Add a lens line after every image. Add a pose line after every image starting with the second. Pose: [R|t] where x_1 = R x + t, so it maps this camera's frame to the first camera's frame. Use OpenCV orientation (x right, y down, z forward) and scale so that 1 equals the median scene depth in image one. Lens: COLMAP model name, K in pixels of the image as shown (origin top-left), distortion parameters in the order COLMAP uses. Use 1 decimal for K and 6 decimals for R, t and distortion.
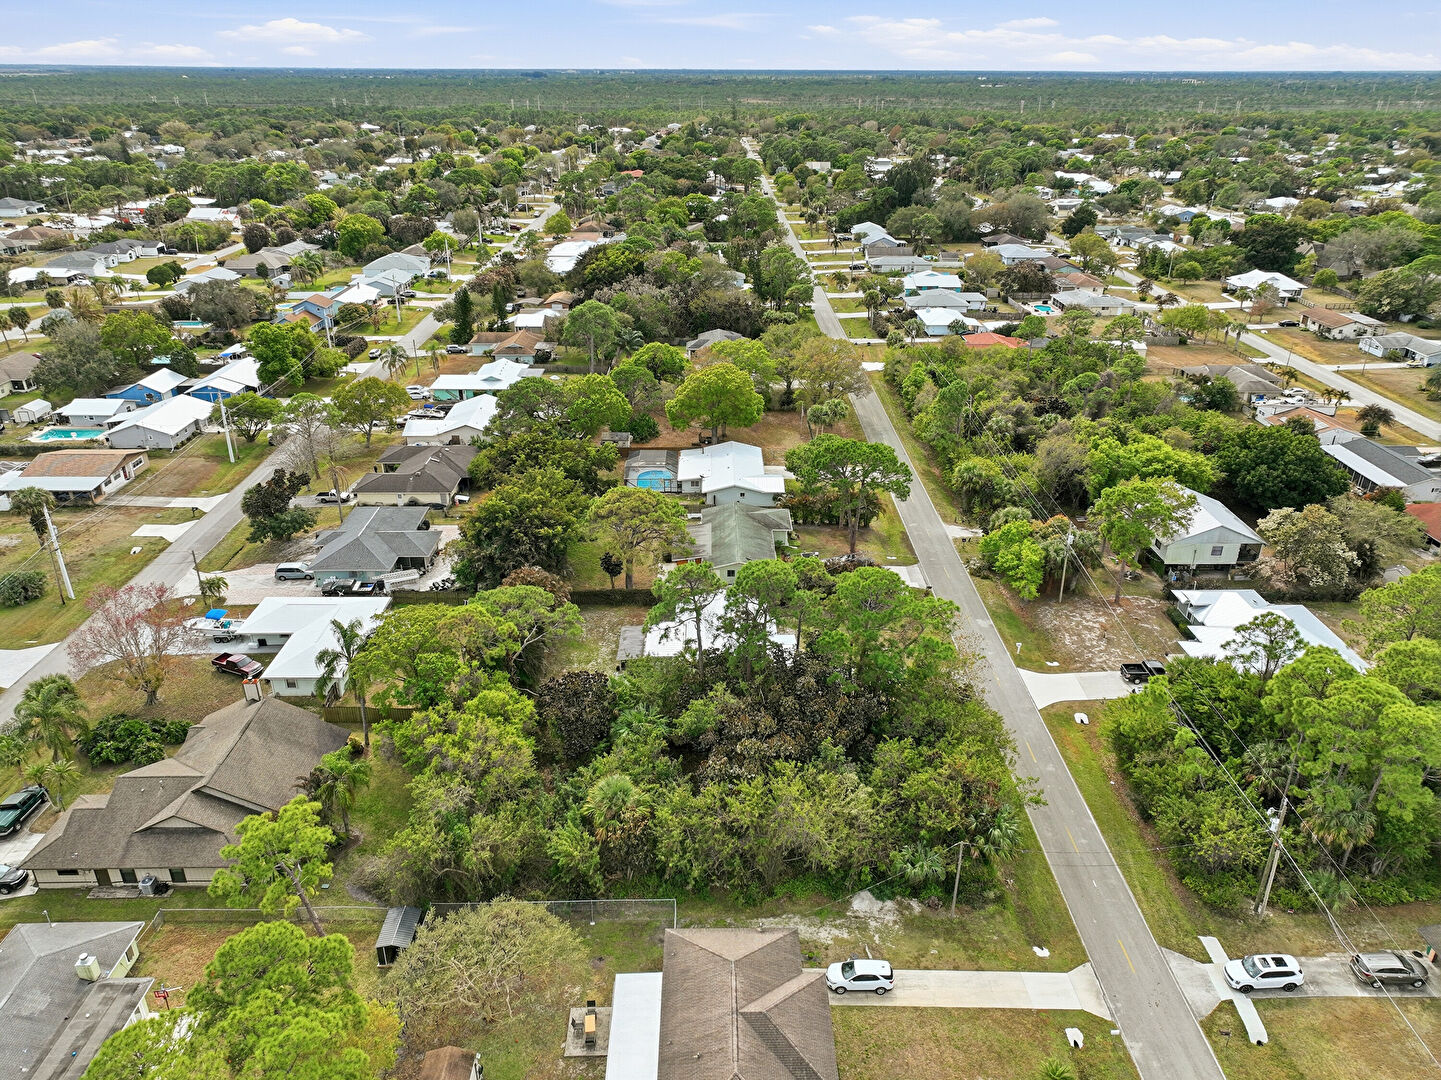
lens RADIAL K [[1007.5, 0, 720.5], [0, 1007.5, 540.0], [0, 0, 1]] dist [0.005835, -0.001041]
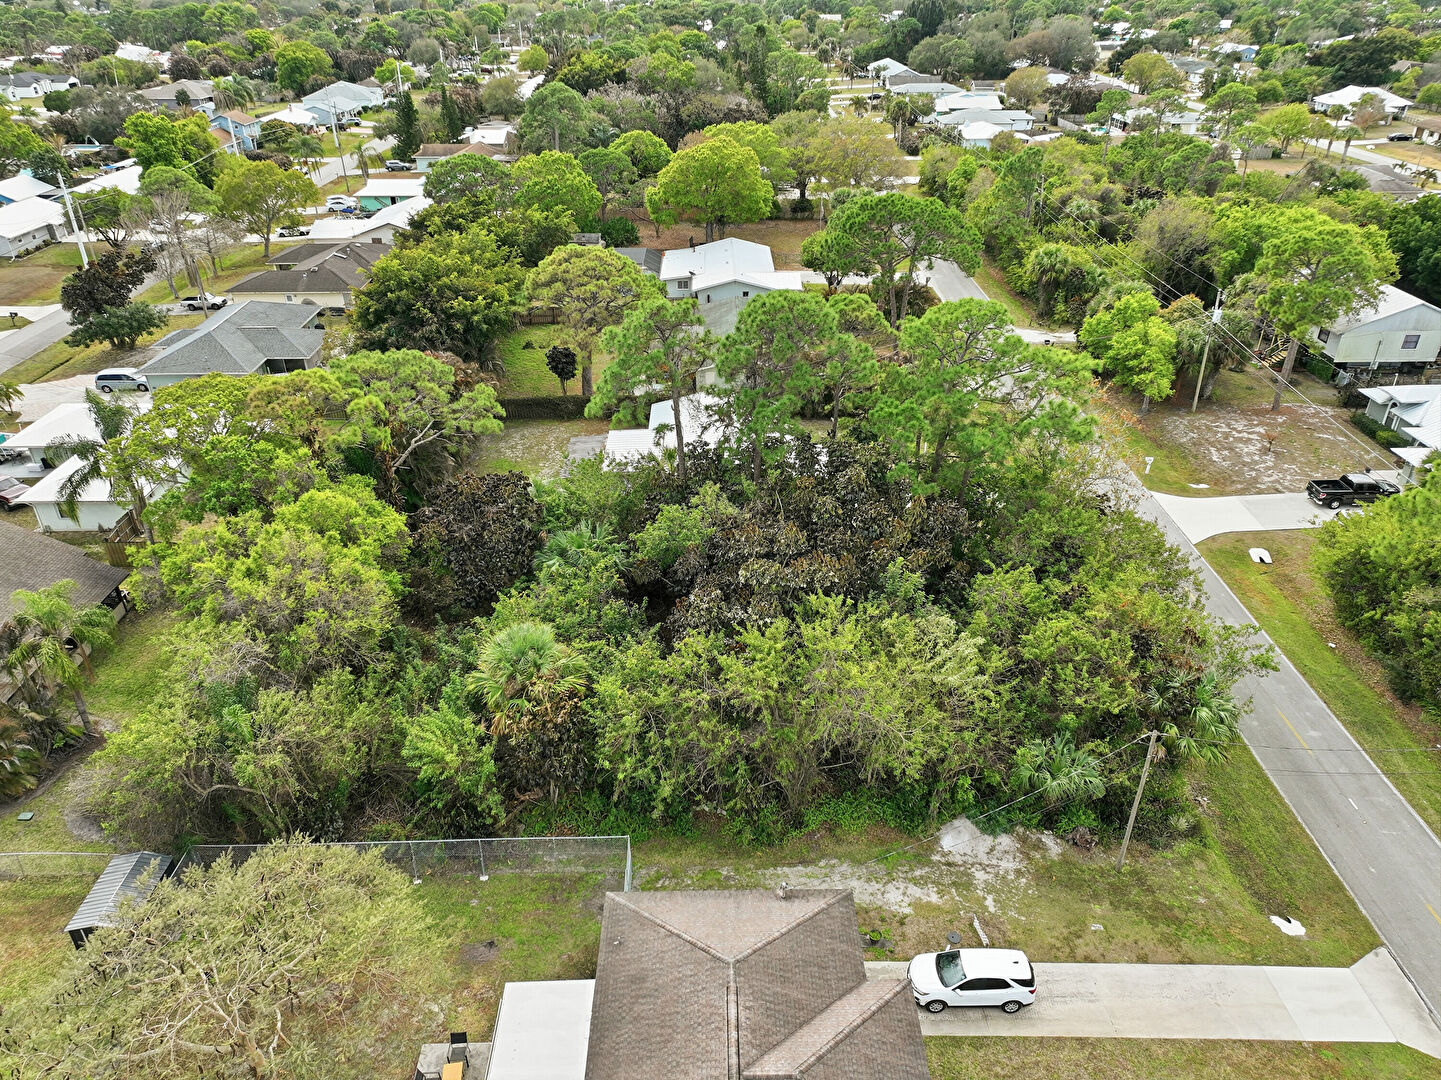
lens RADIAL K [[1005.6, 0, 720.5], [0, 1005.6, 540.0], [0, 0, 1]] dist [-0.007500, 0.026882]
pose [[0.999973, -0.006322, -0.003715, 0.008159], [0.006606, 0.996588, 0.082267, 0.134731], [0.003182, -0.082290, 0.996603, 0.419560]]
